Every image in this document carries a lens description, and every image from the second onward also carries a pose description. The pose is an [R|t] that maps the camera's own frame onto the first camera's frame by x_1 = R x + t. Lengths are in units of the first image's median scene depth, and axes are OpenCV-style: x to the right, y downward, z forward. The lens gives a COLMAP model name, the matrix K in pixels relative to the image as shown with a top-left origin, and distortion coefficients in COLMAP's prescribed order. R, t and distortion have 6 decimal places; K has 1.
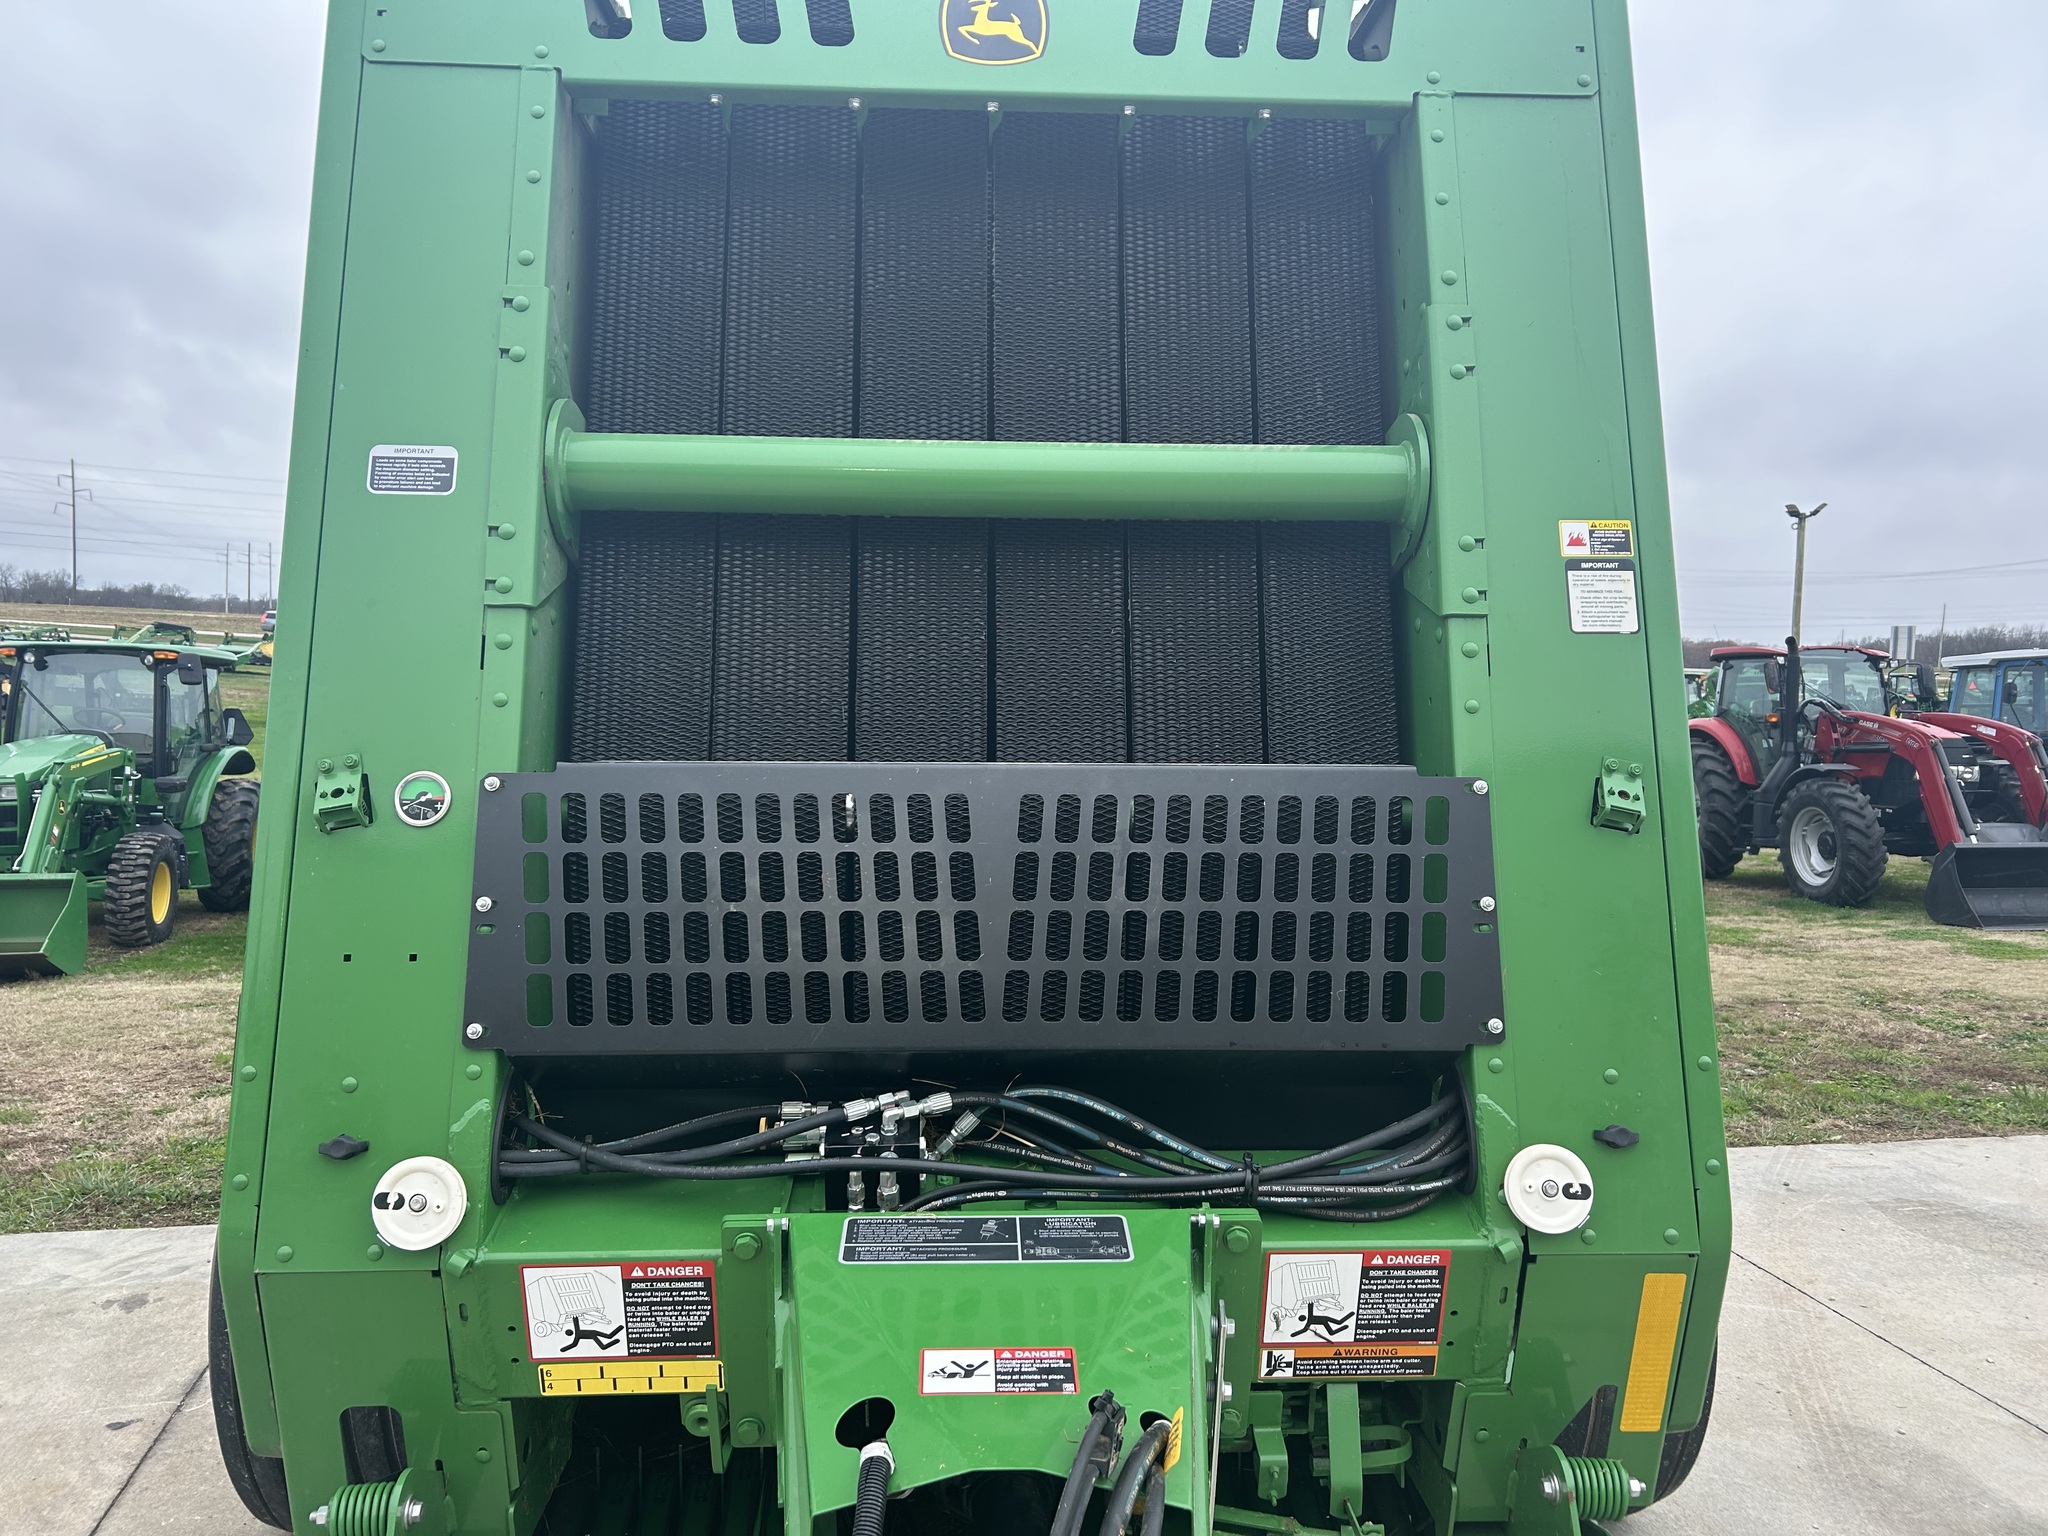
lens RADIAL K [[1535.0, 0, 1031.2], [0, 1535.0, 737.6], [0, 0, 1]] dist [0.053307, -0.049489]
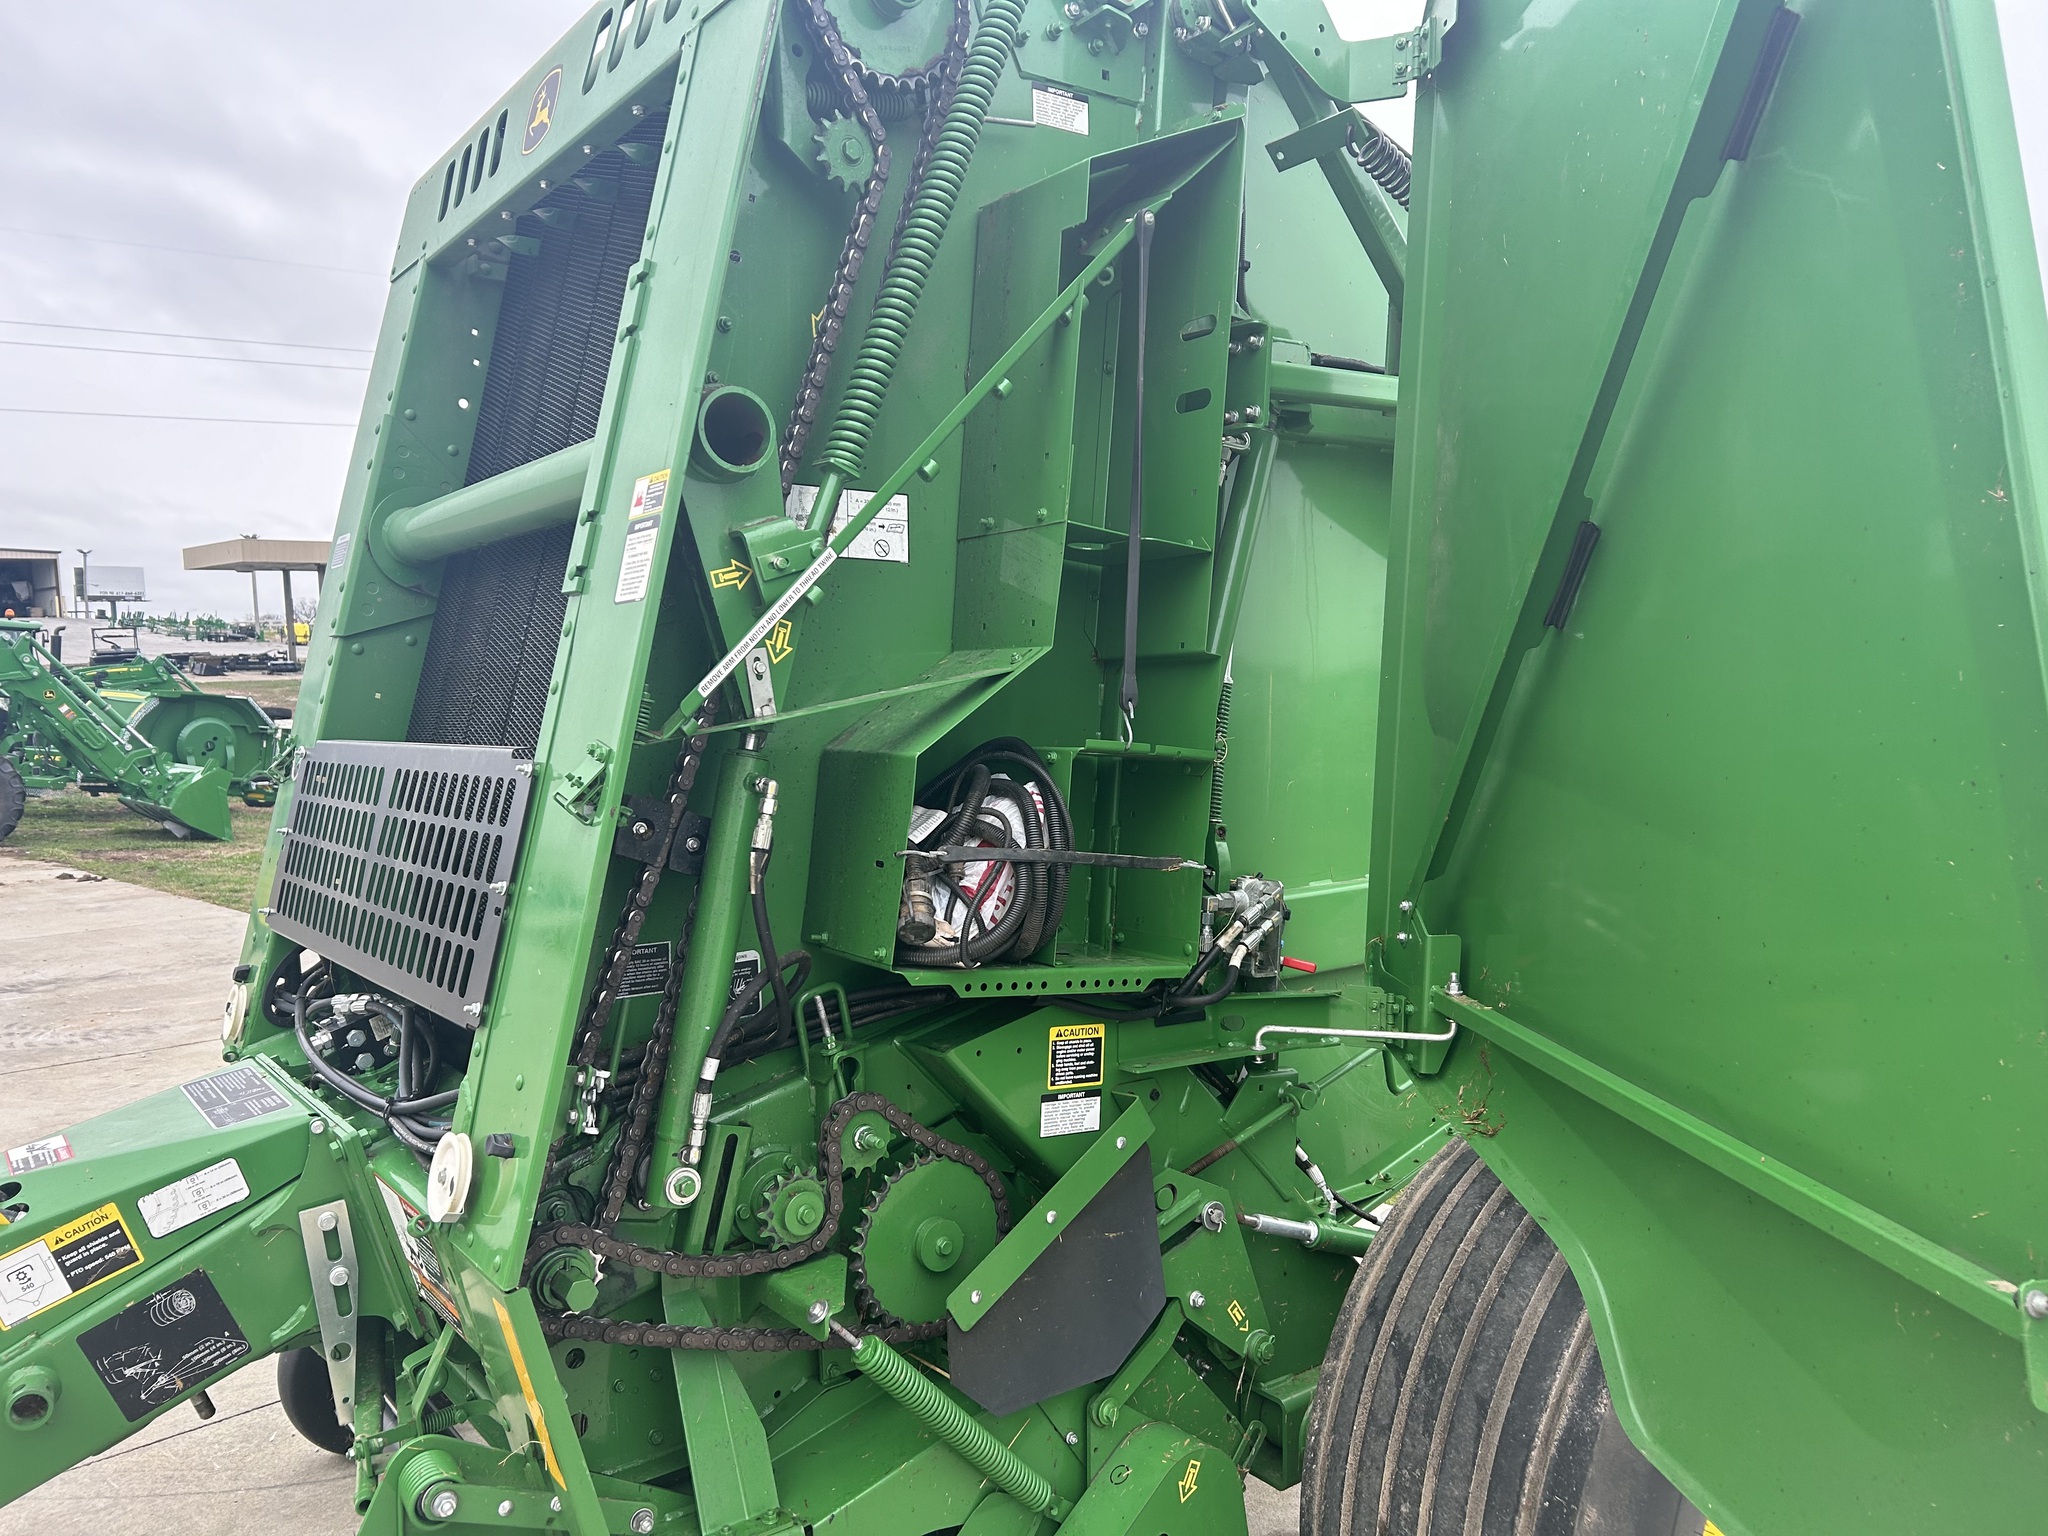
lens RADIAL K [[1535.0, 0, 1025.2], [0, 1535.0, 801.2], [0, 0, 1]] dist [0.053307, -0.049489]
pose [[0.559427, 0.036406, -0.828080, 1.229727], [-0.006345, 0.999194, 0.039643, 0.009378], [0.828856, -0.016923, 0.559207, 0.688686]]
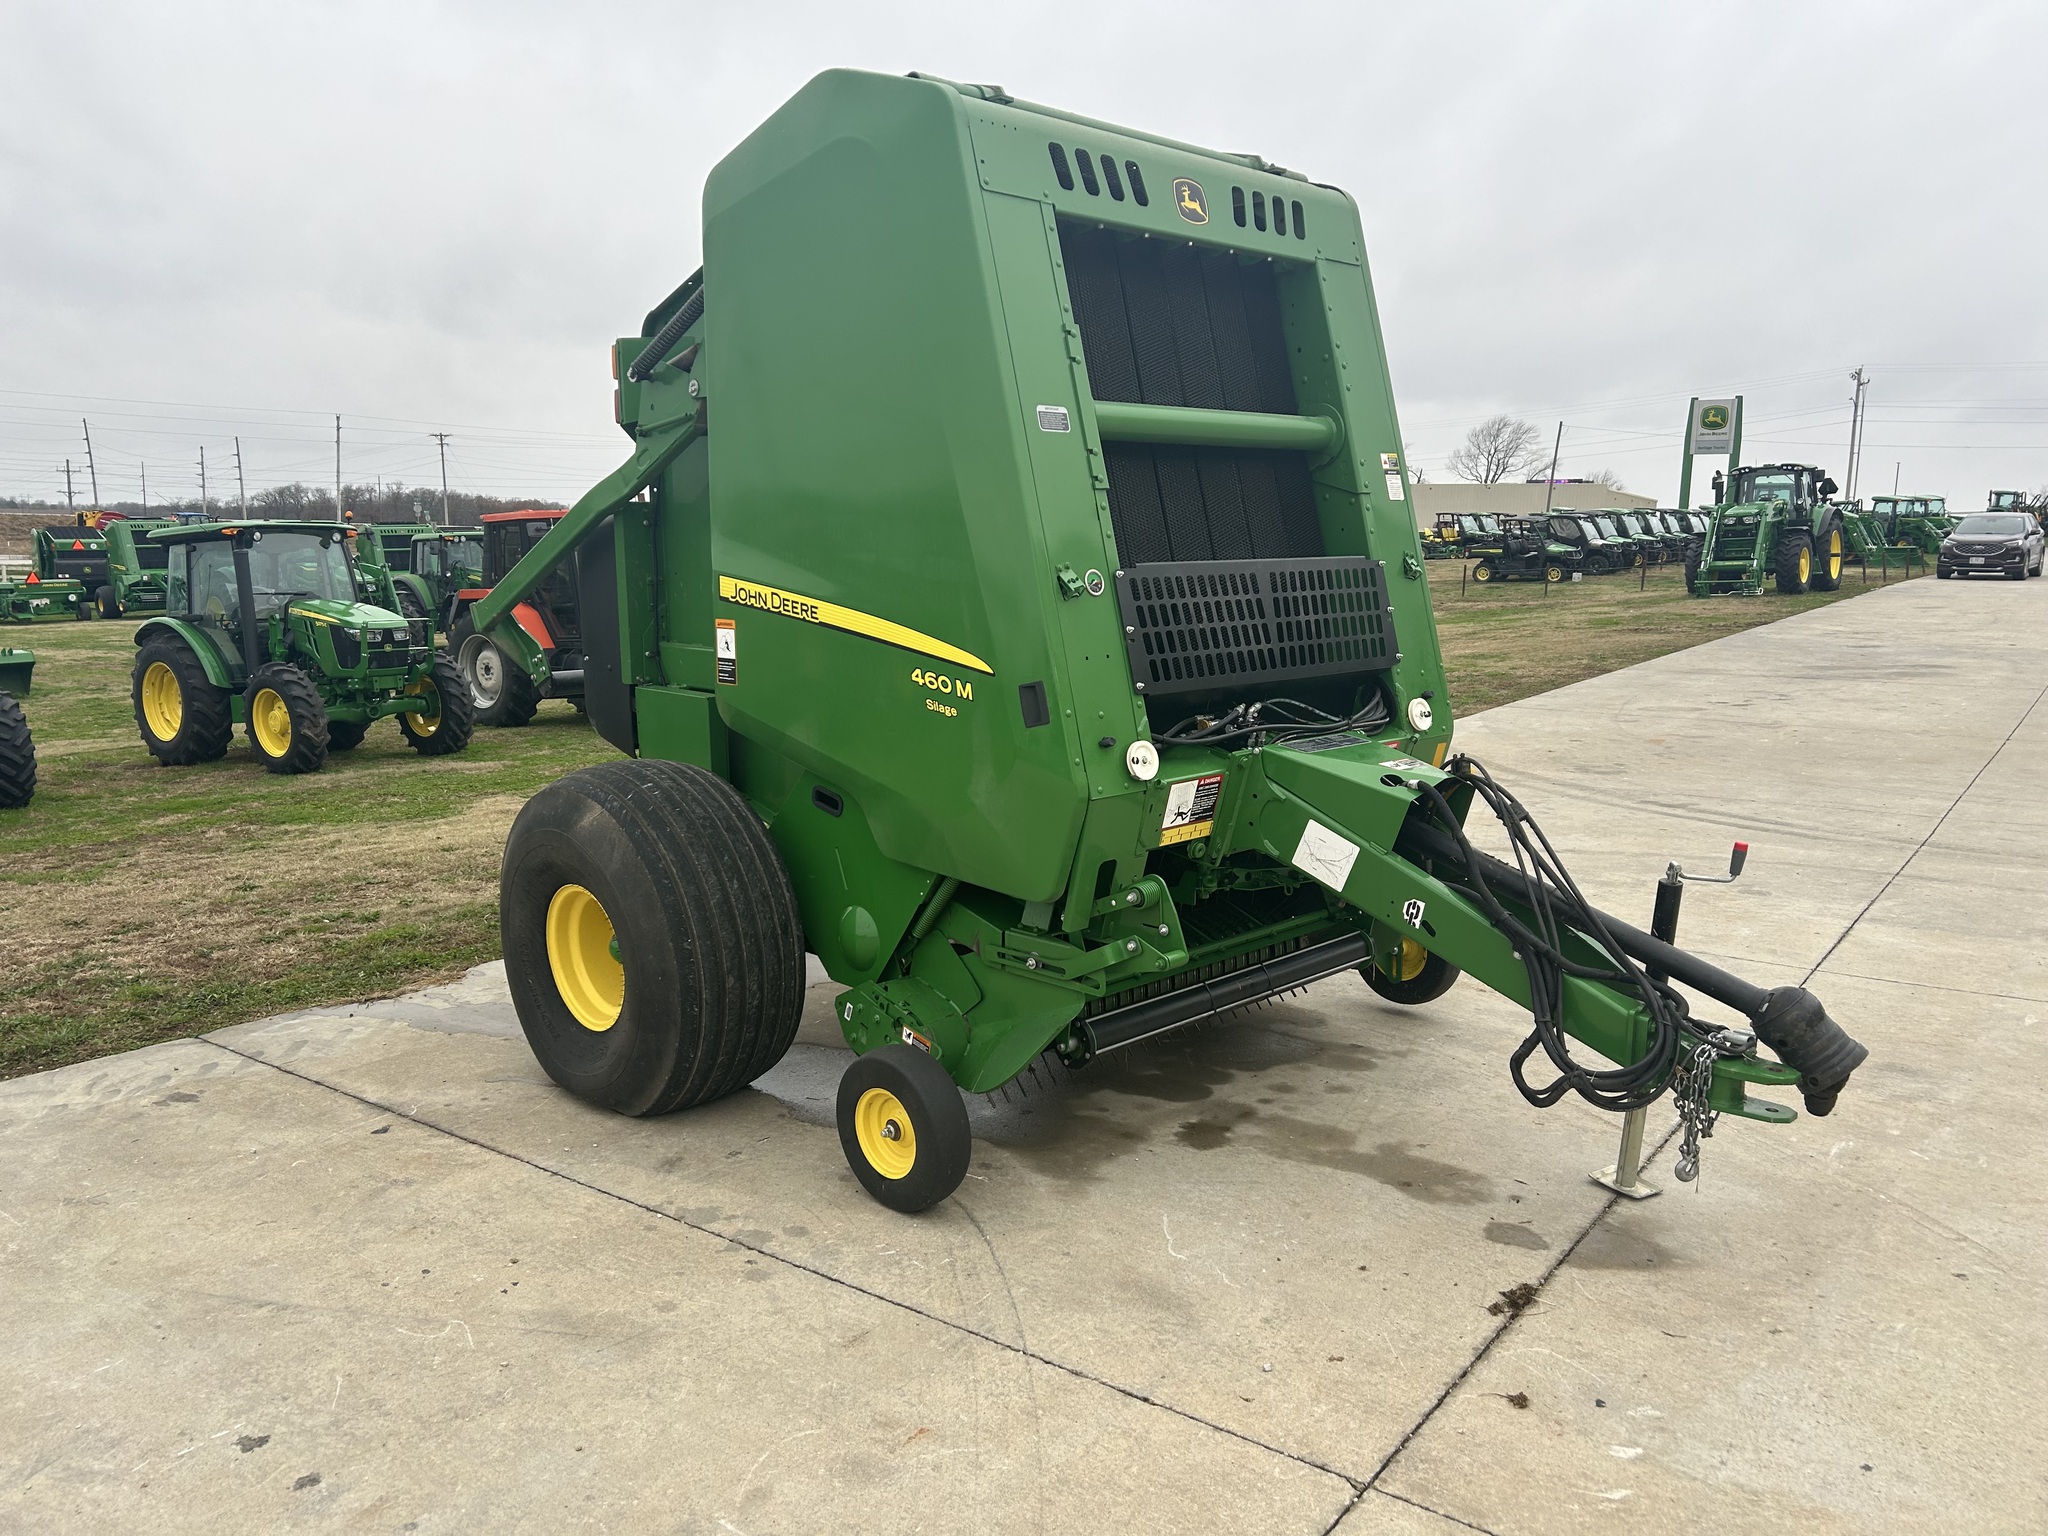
lens RADIAL K [[1535.0, 0, 1024.3], [0, 1535.0, 779.9], [0, 0, 1]] dist [0.053307, -0.049489]
pose [[0.747633, -0.118152, 0.653517, -1.741713], [0.041158, 0.990399, 0.131972, 0.024196], [-0.662835, -0.071770, 0.745318, -0.479648]]
